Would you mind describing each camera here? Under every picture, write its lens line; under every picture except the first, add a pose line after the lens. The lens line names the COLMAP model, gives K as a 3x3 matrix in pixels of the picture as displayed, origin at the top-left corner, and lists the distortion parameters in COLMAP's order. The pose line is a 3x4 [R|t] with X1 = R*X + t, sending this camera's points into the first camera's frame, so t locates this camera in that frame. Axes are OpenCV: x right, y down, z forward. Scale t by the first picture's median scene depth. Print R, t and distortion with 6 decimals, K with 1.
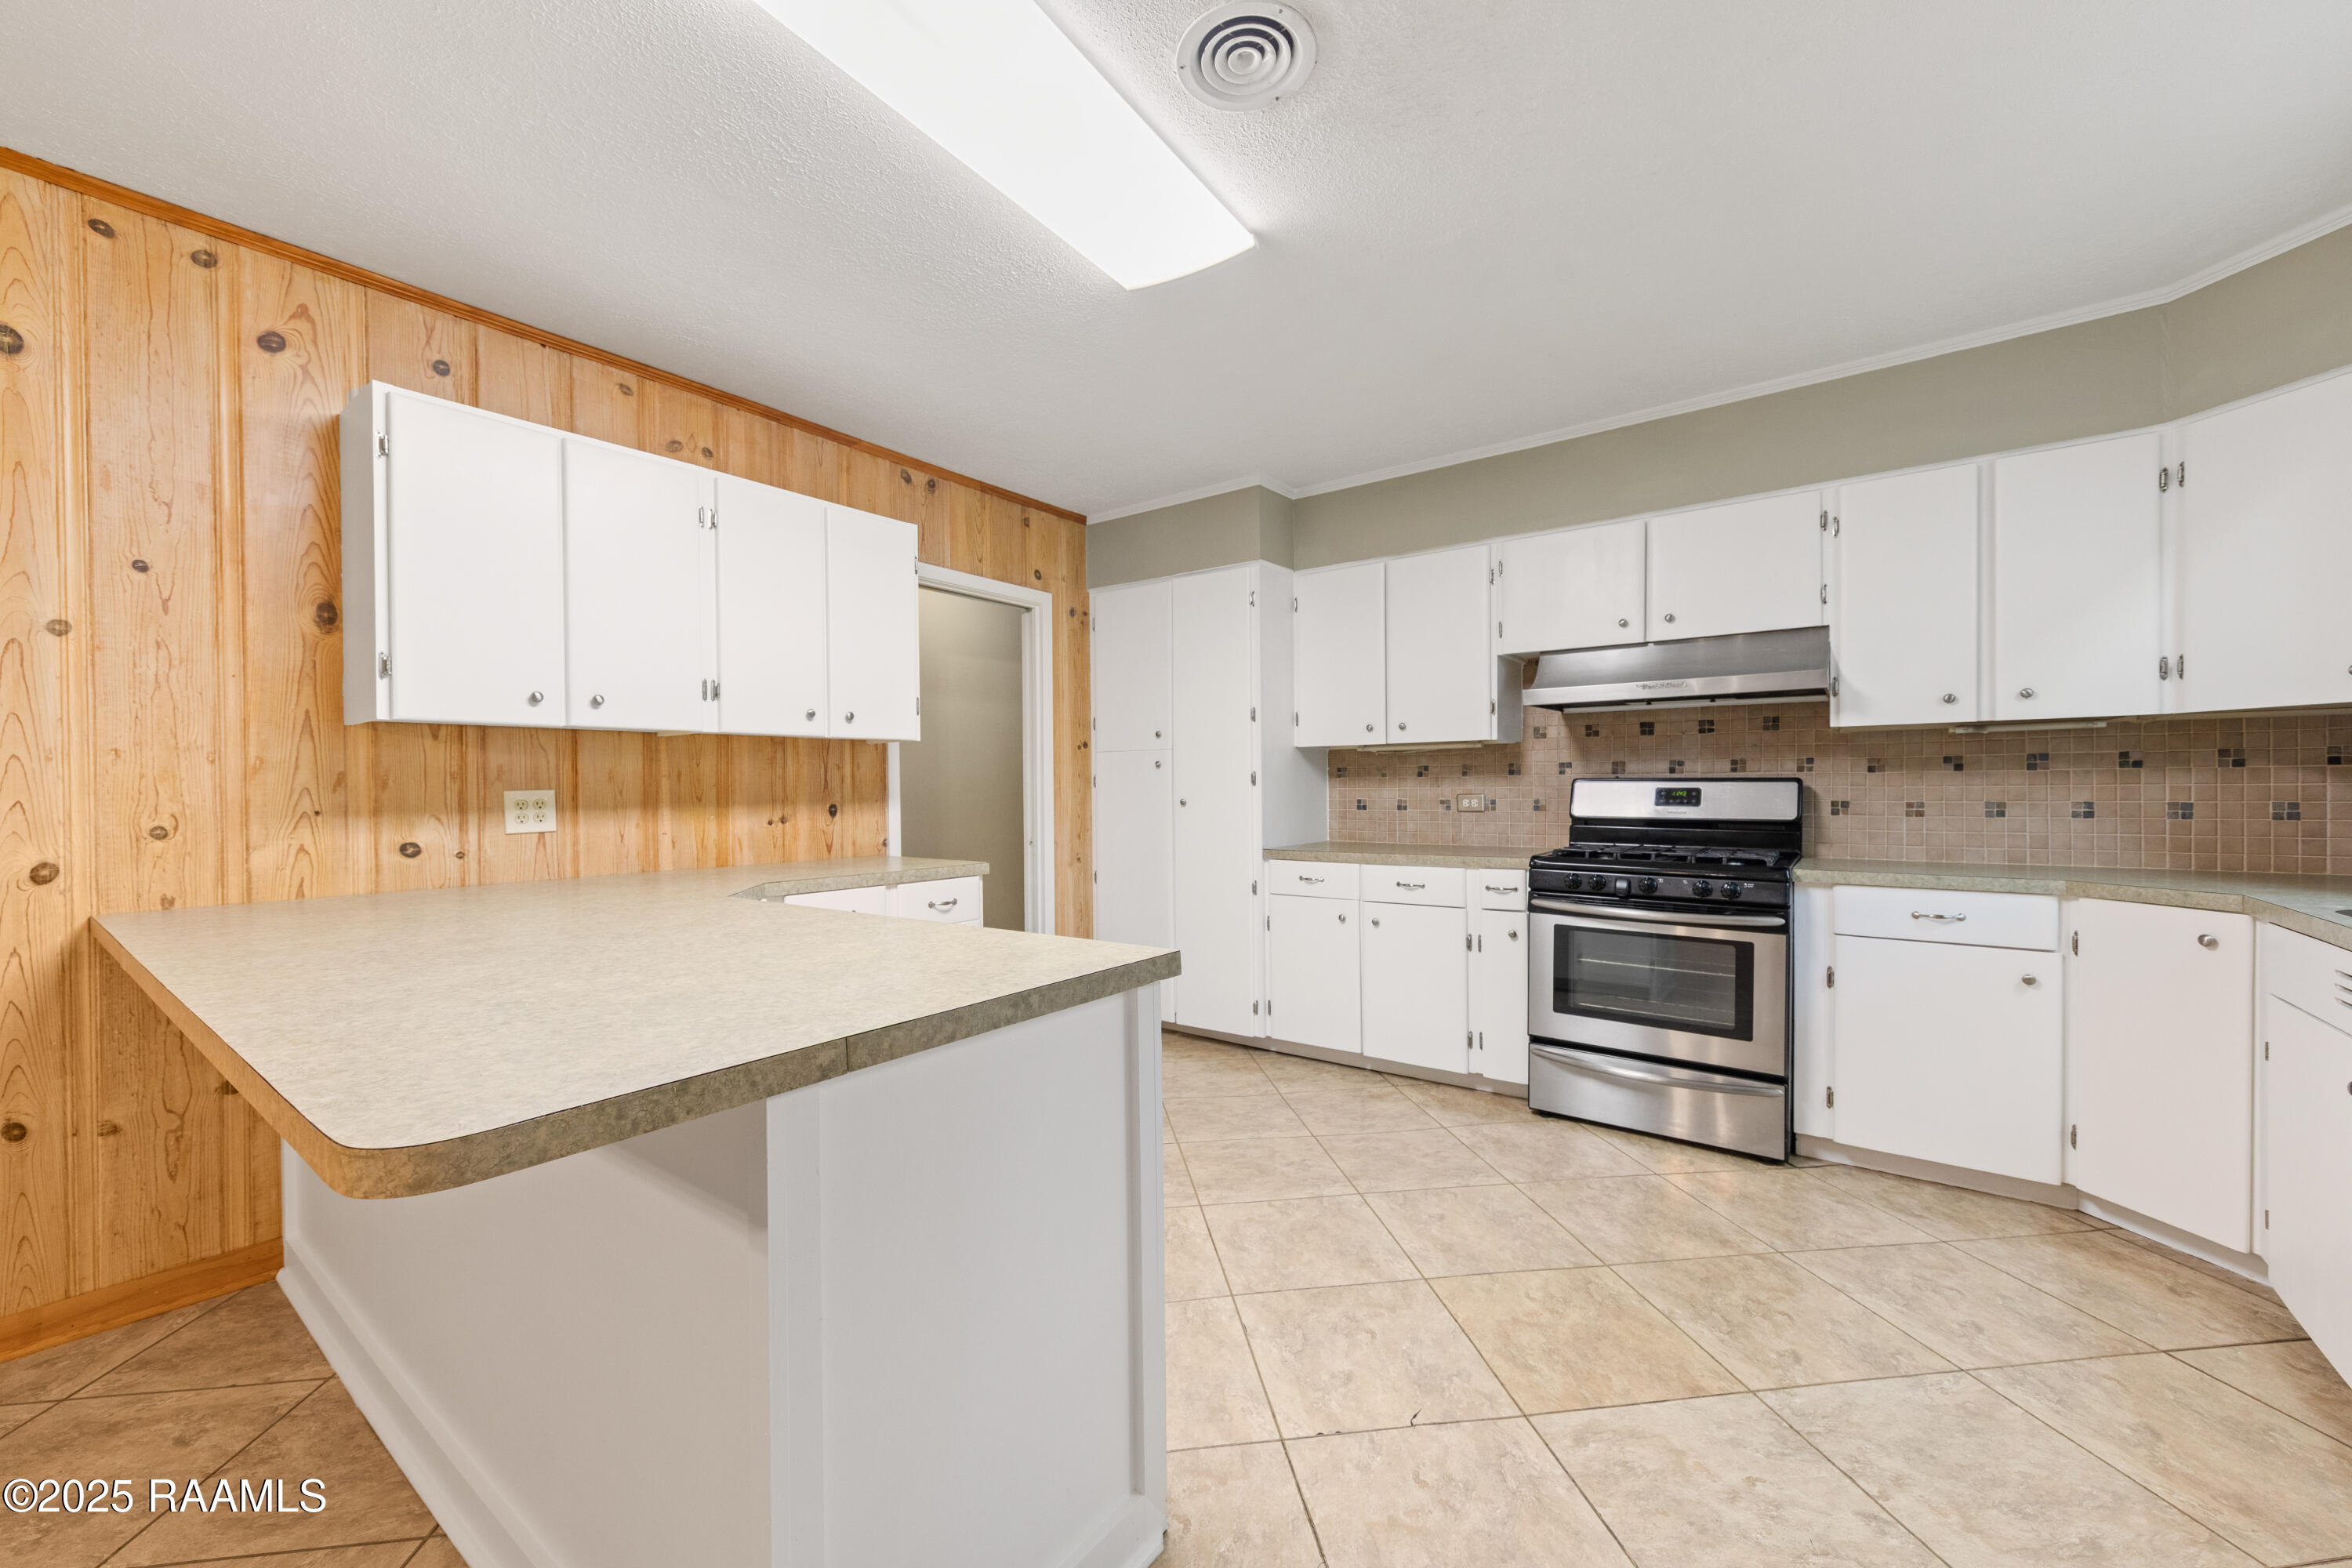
lens RADIAL K [[916.4, 0, 1174.3], [0, 916.4, 793.4], [0, 0, 1]] dist [0.004792, -0.000100]
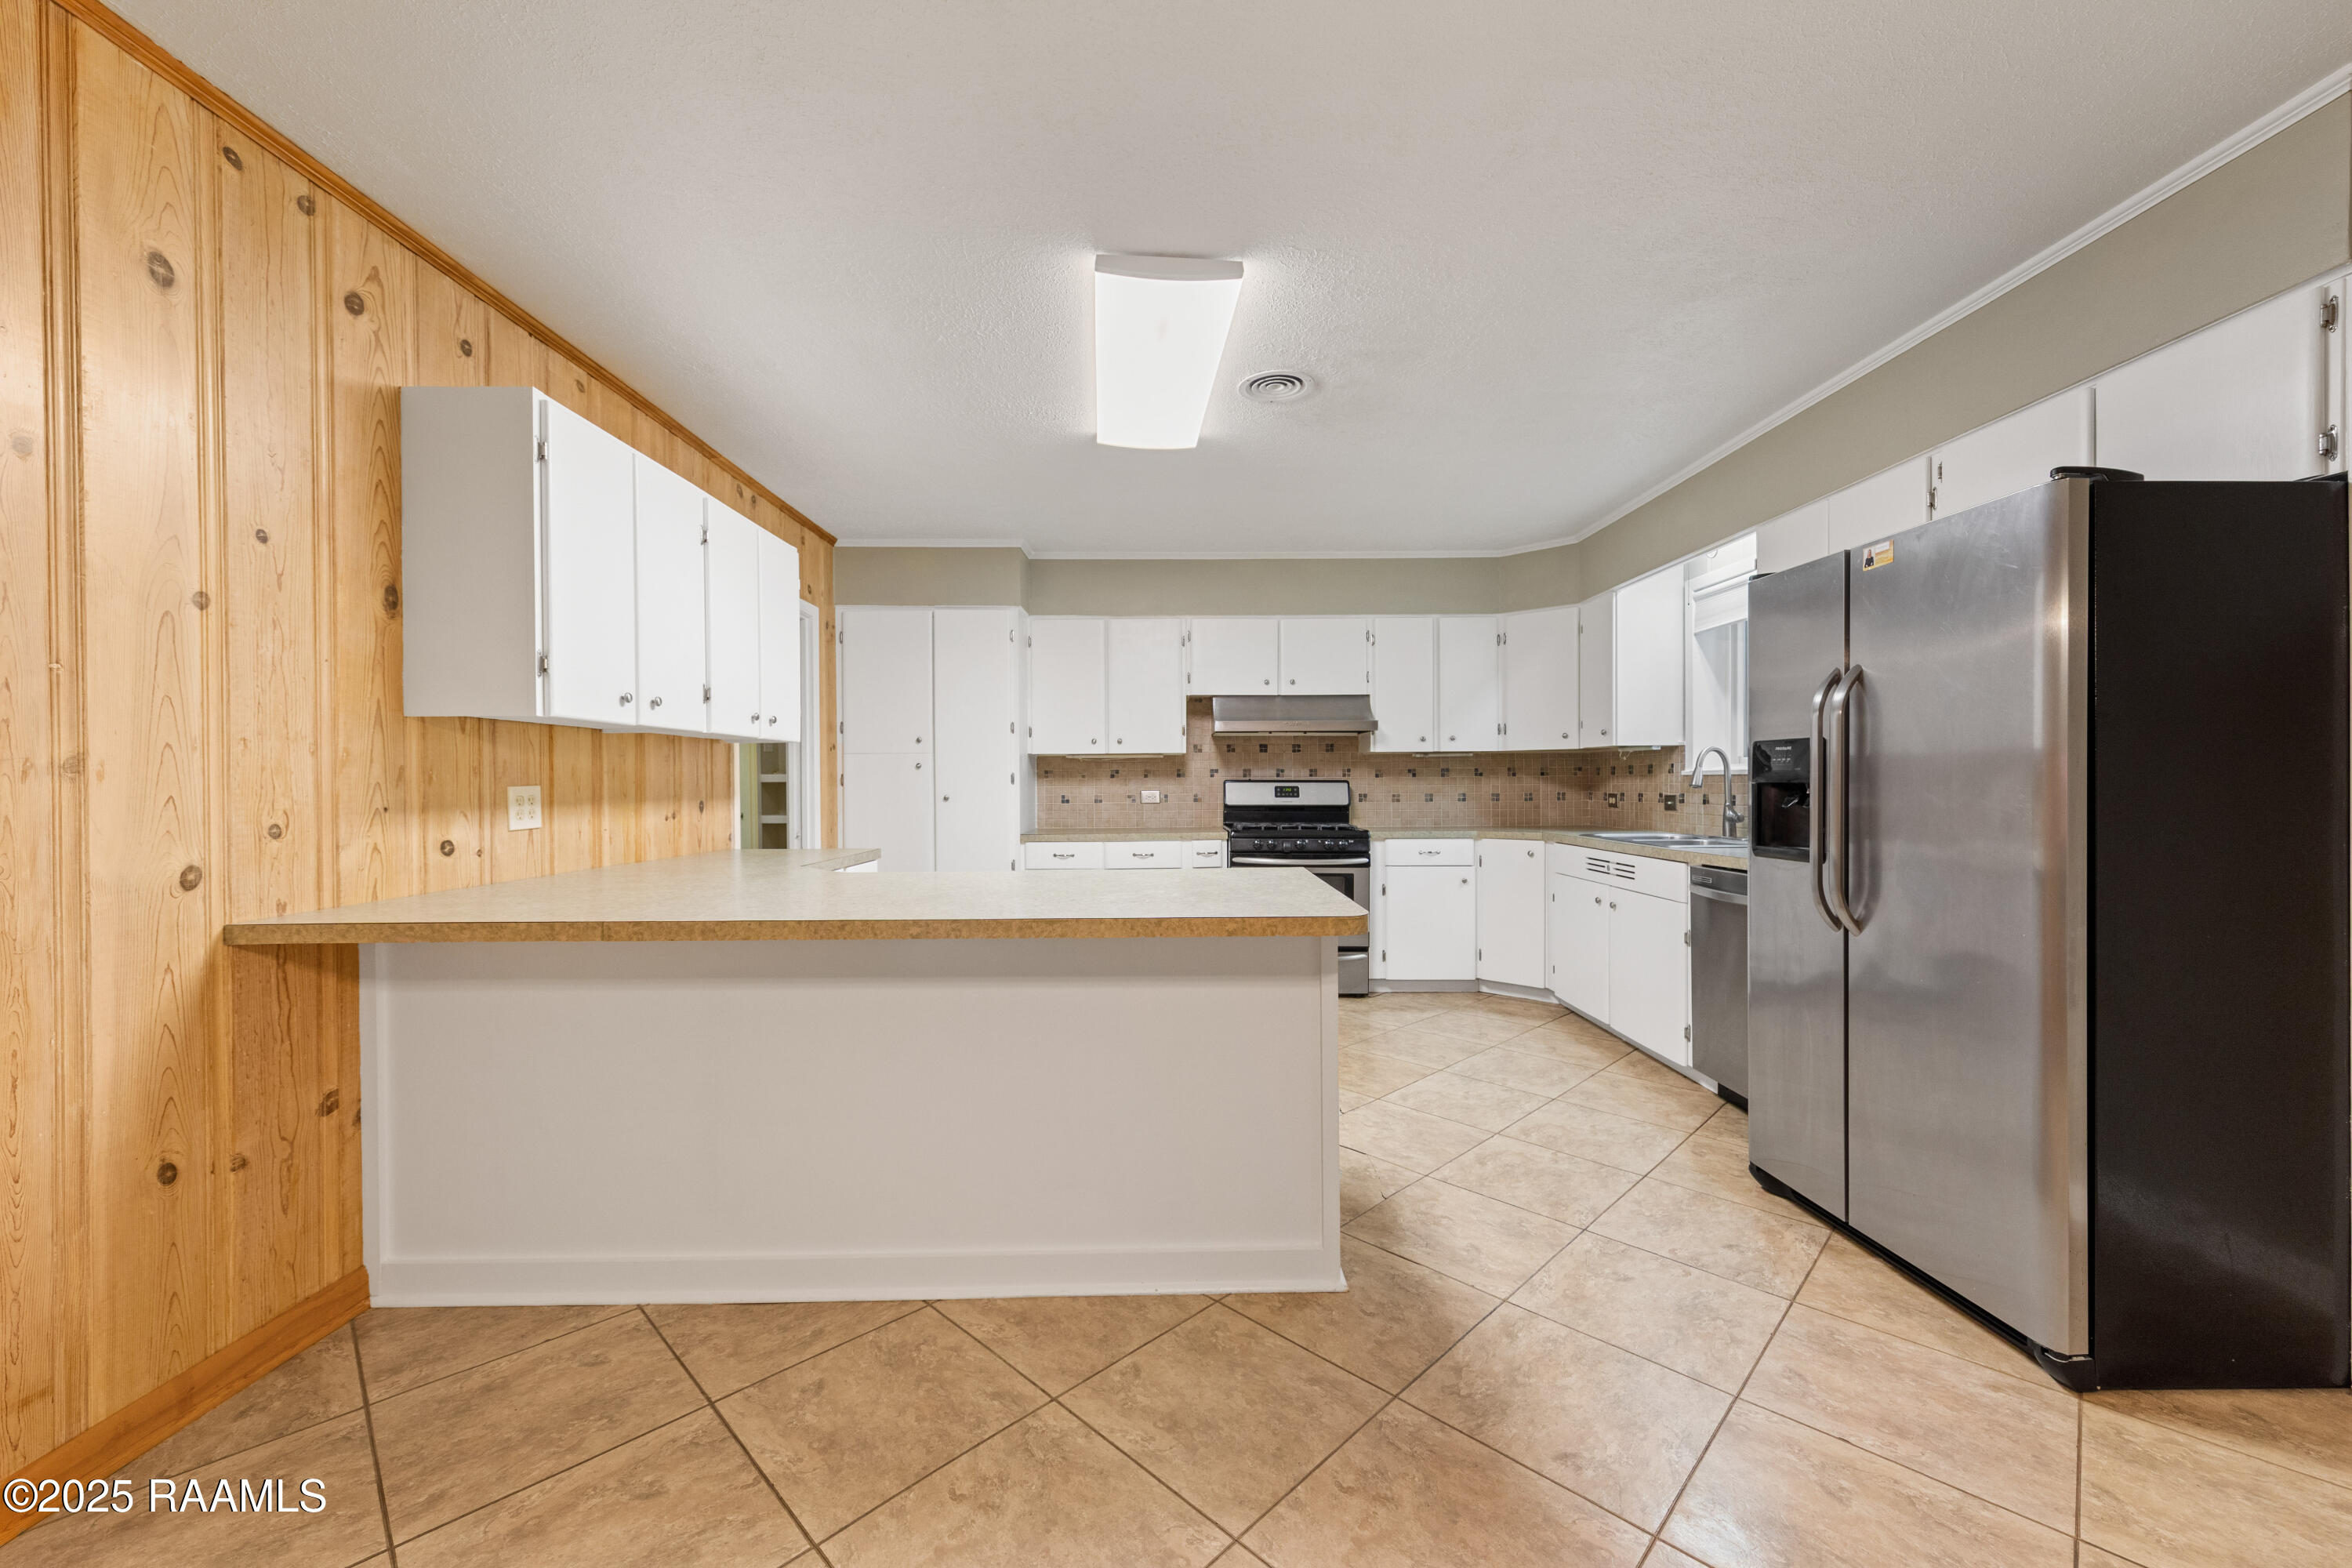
lens RADIAL K [[916.4, 0, 1184.1], [0, 916.4, 784.6], [0, 0, 1]] dist [0.004792, -0.000100]
pose [[0.790531, 0.002404, 0.612418, -0.690525], [0.004712, 0.999939, -0.010009, 0.007524], [-0.612404, 0.010798, 0.790471, -0.190600]]
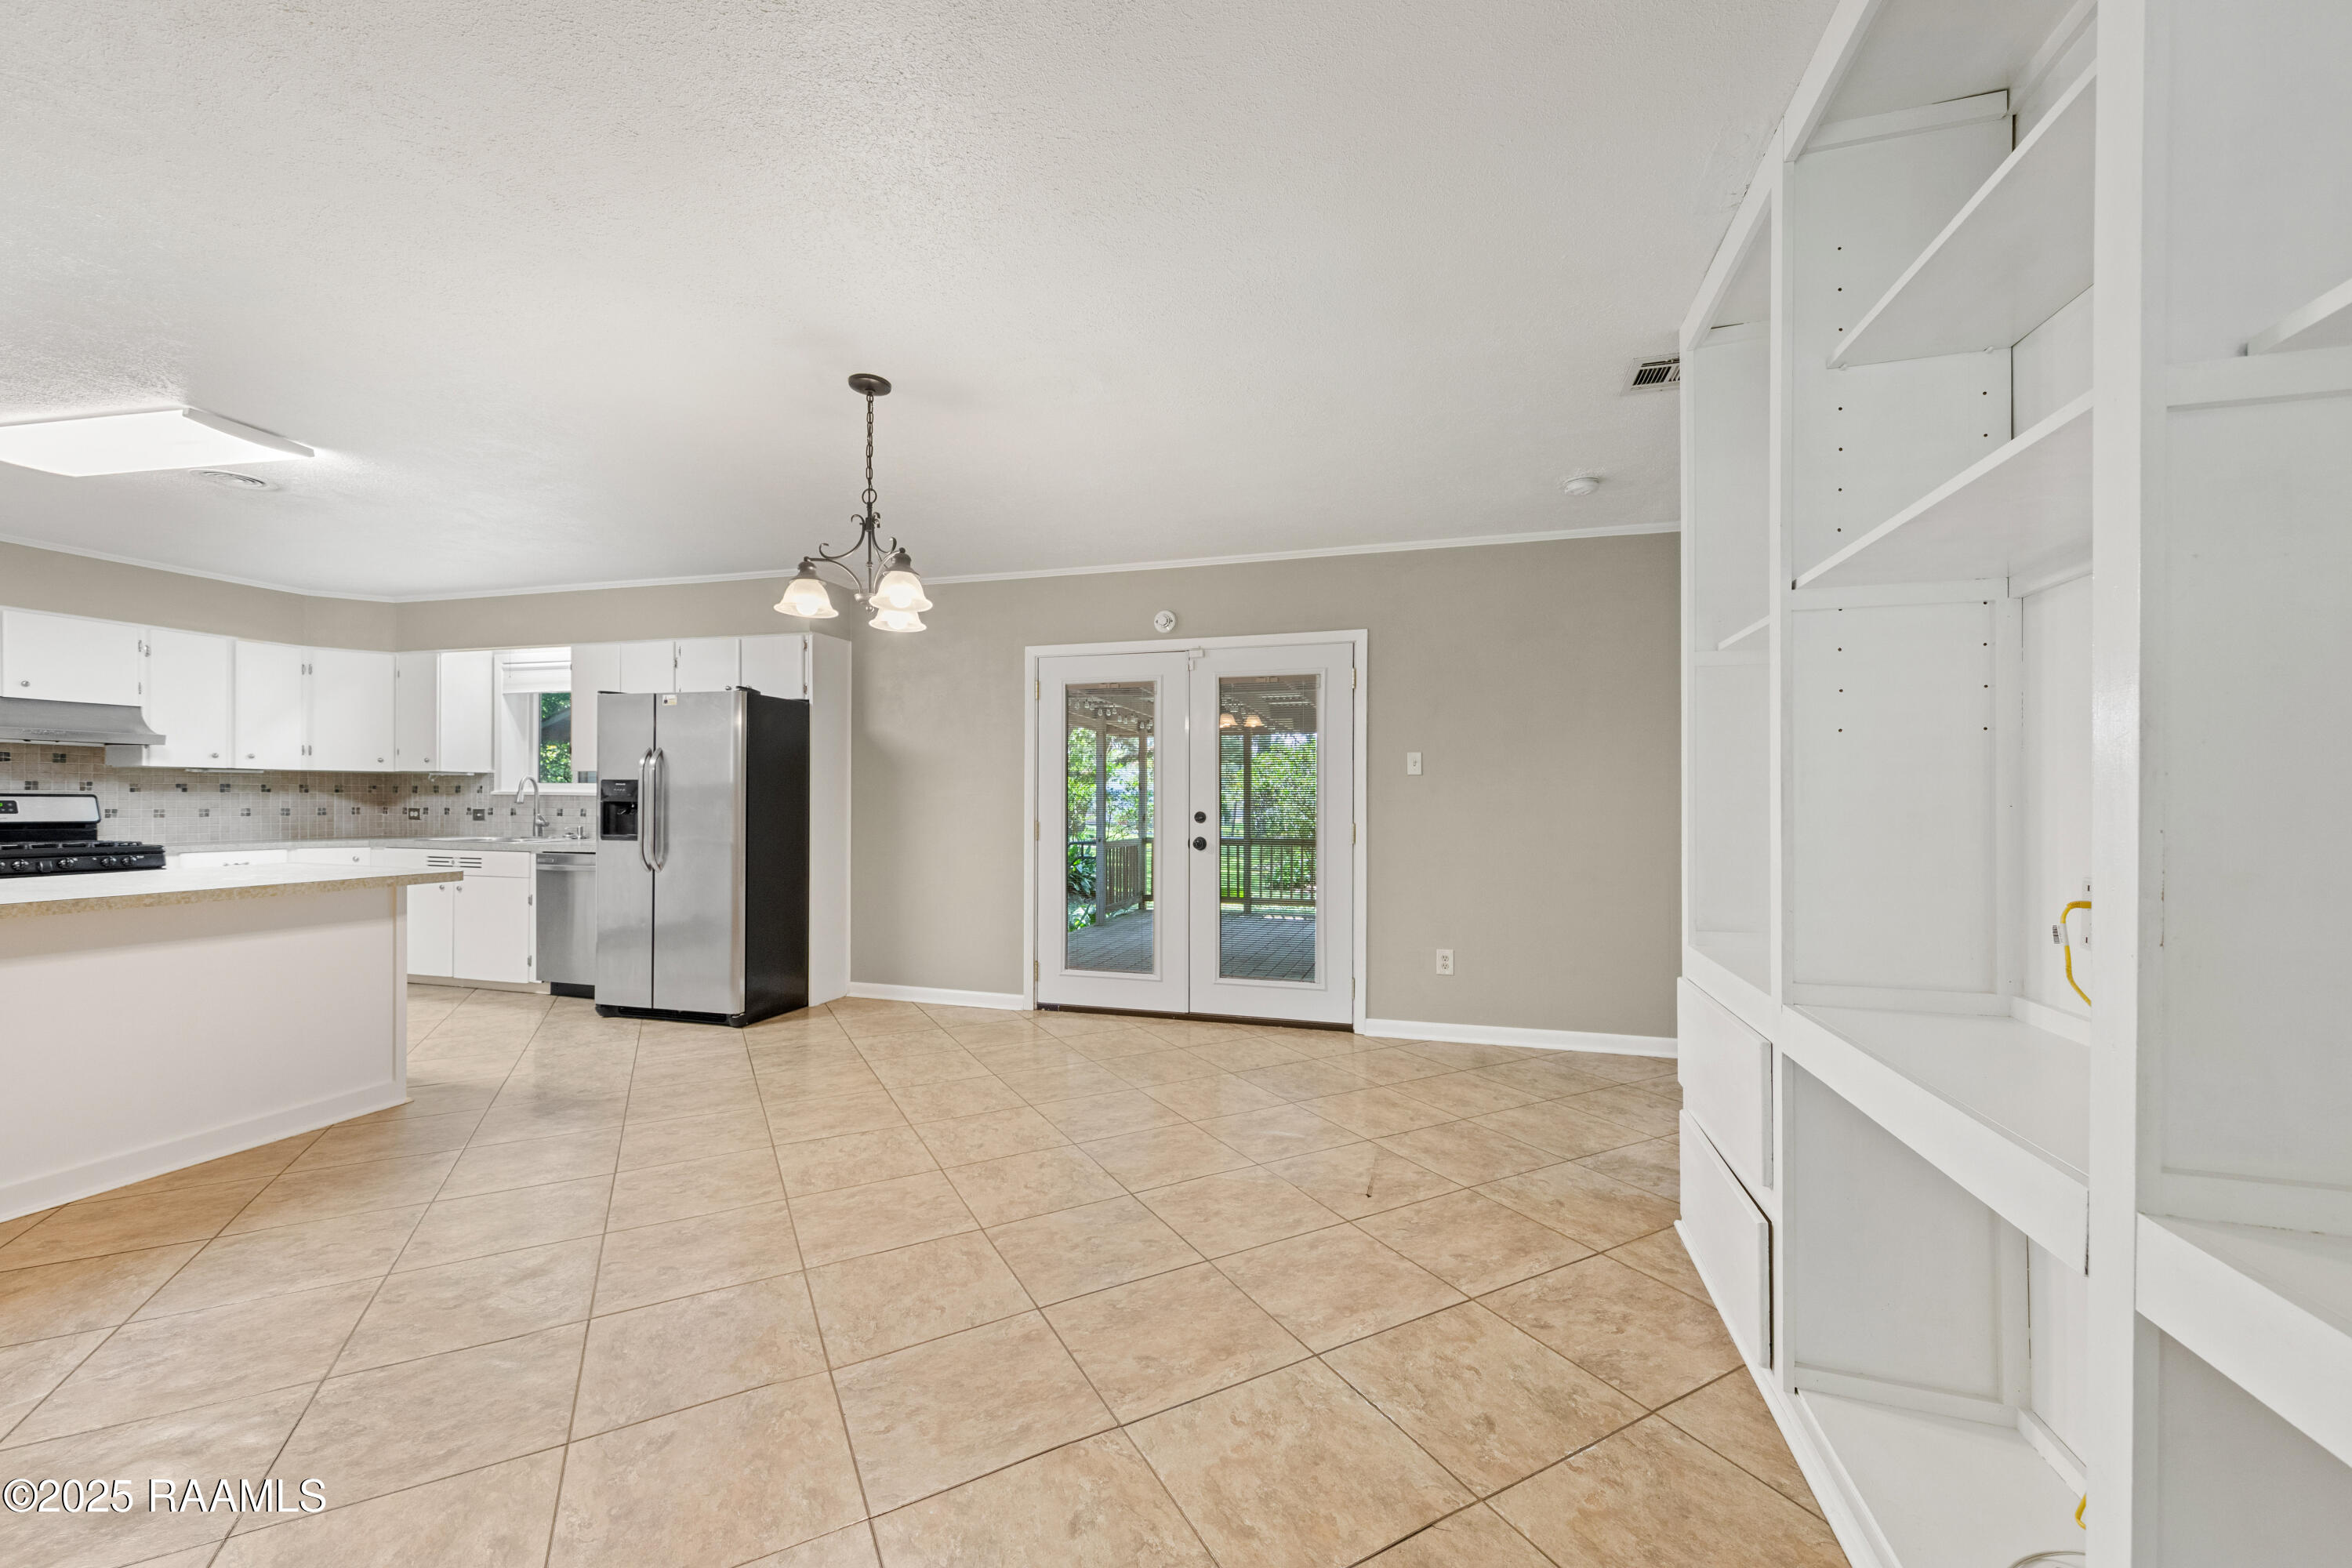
lens RADIAL K [[916.4, 0, 1177.1], [0, 916.4, 808.3], [0, 0, 1]] dist [0.004792, -0.000100]
pose [[-0.354233, -0.003705, 0.935150, -1.672523], [0.004519, 0.999974, 0.005673, 0.007165], [-0.935146, 0.006235, -0.354207, -0.214926]]
